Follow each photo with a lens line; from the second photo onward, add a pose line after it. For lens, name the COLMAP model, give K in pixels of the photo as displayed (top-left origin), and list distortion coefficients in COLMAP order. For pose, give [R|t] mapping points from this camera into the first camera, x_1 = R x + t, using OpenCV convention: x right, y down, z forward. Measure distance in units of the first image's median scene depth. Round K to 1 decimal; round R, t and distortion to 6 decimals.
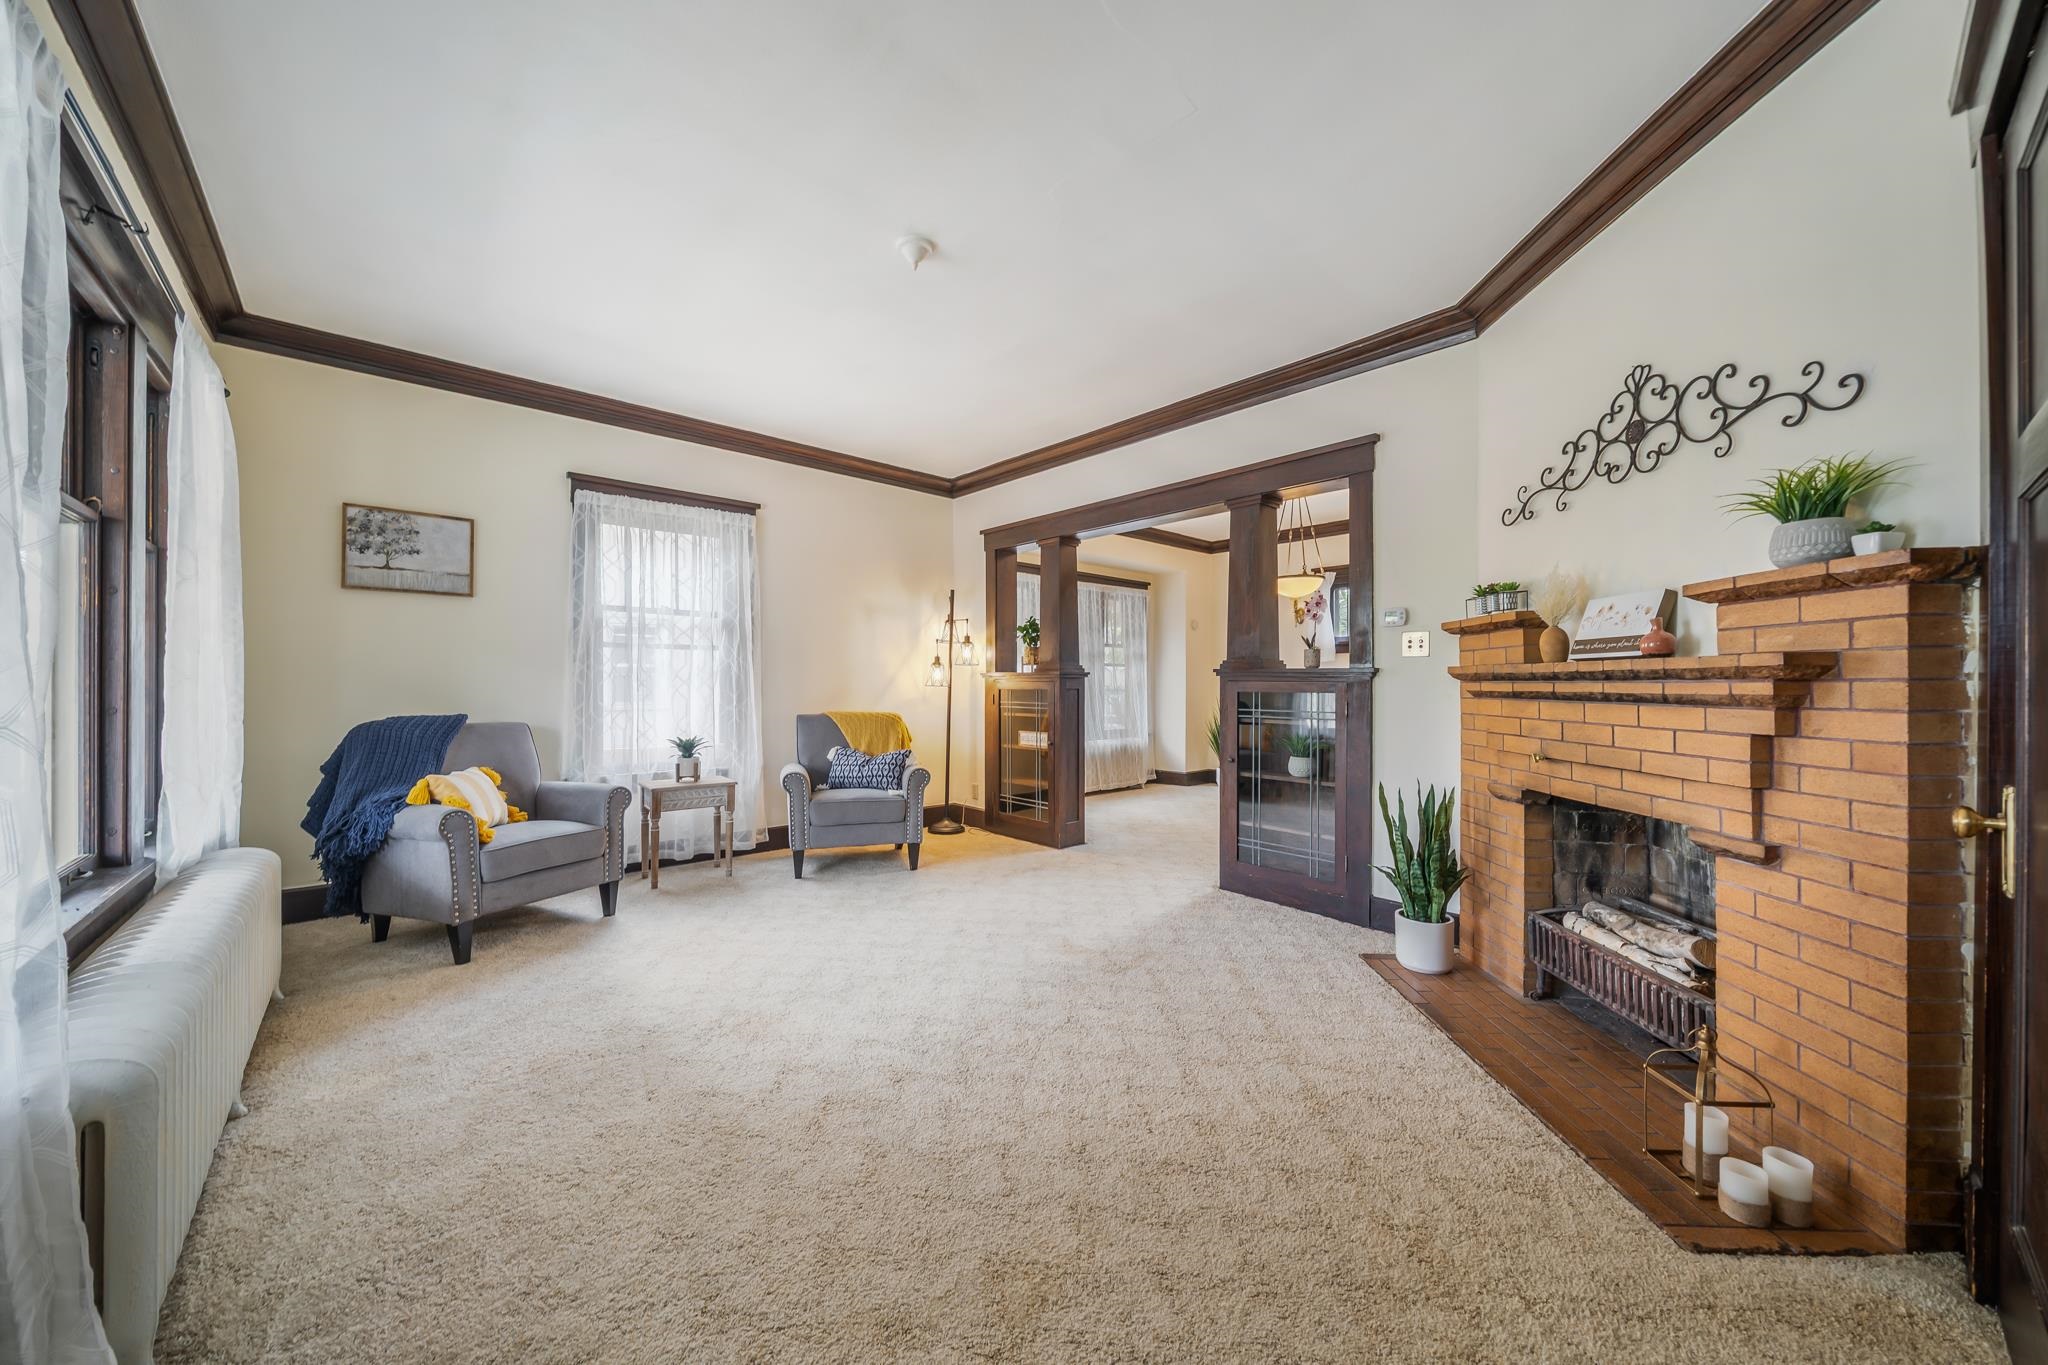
lens RADIAL K [[730.1, 0, 1015.8], [0, 730.1, 688.7], [0, 0, 1]] dist [-0.000381, -0.000066]
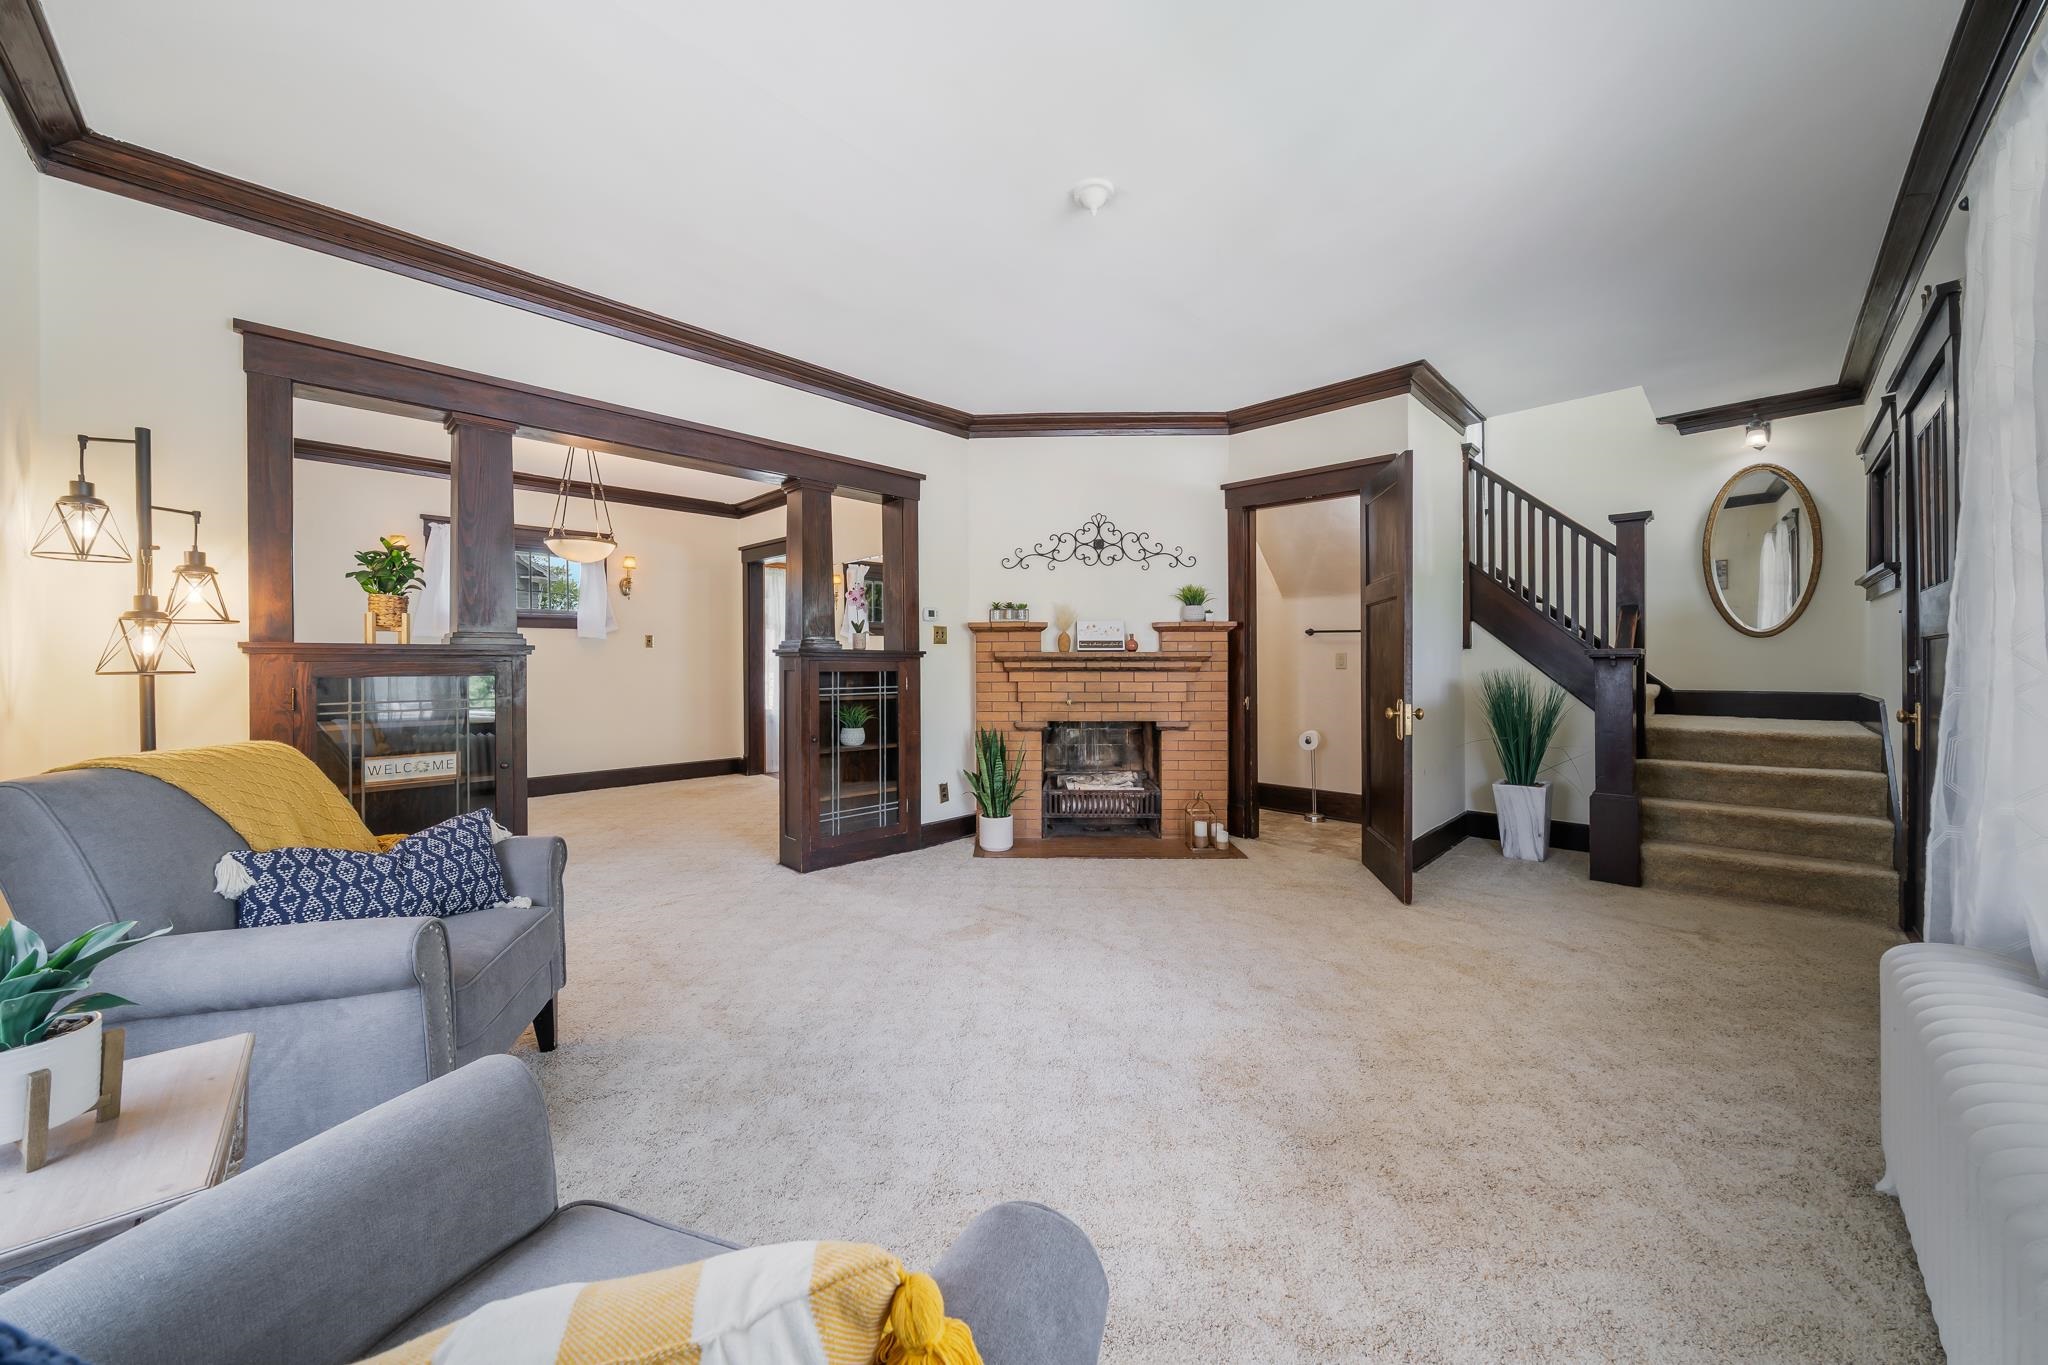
lens RADIAL K [[726.4, 0, 1015.3], [0, 726.4, 668.3], [0, 0, 1]] dist [0.012106, -0.000041]
pose [[-0.059150, -0.008775, 0.998211, -1.267595], [0.010458, 0.999901, 0.009409, -0.013504], [-0.998194, 0.010996, -0.059052, 1.388775]]
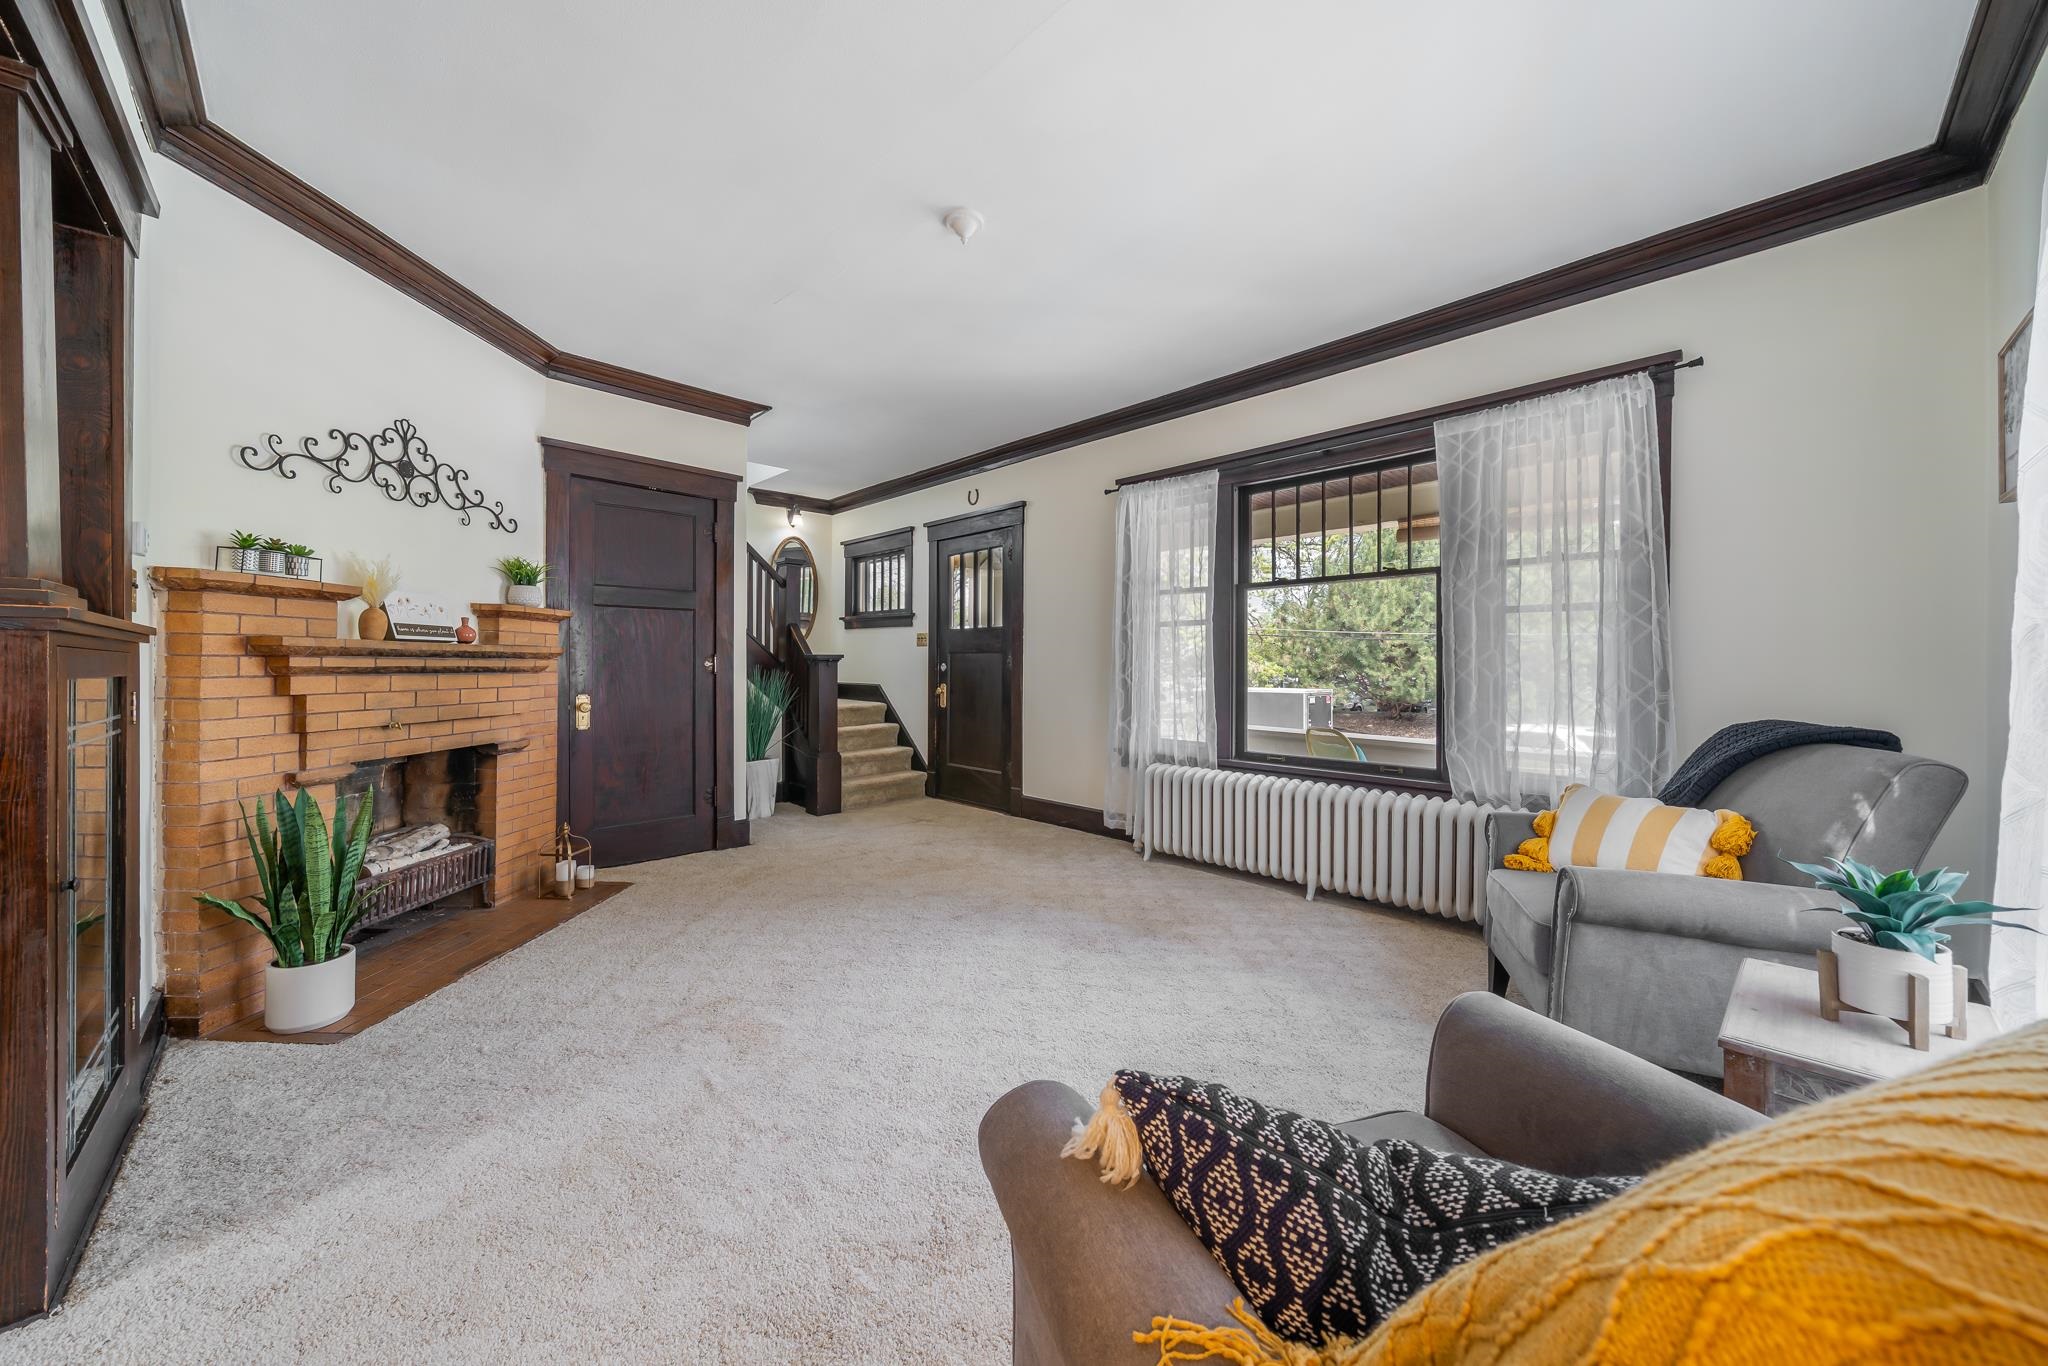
lens RADIAL K [[726.4, 0, 1015.3], [0, 726.4, 668.8], [0, 0, 1]] dist [0.012106, -0.000041]
pose [[-0.999342, -0.009795, -0.034926, -0.212036], [-0.010275, 0.999855, 0.013605, -0.020311], [0.034788, 0.013955, -0.999297, 2.397572]]
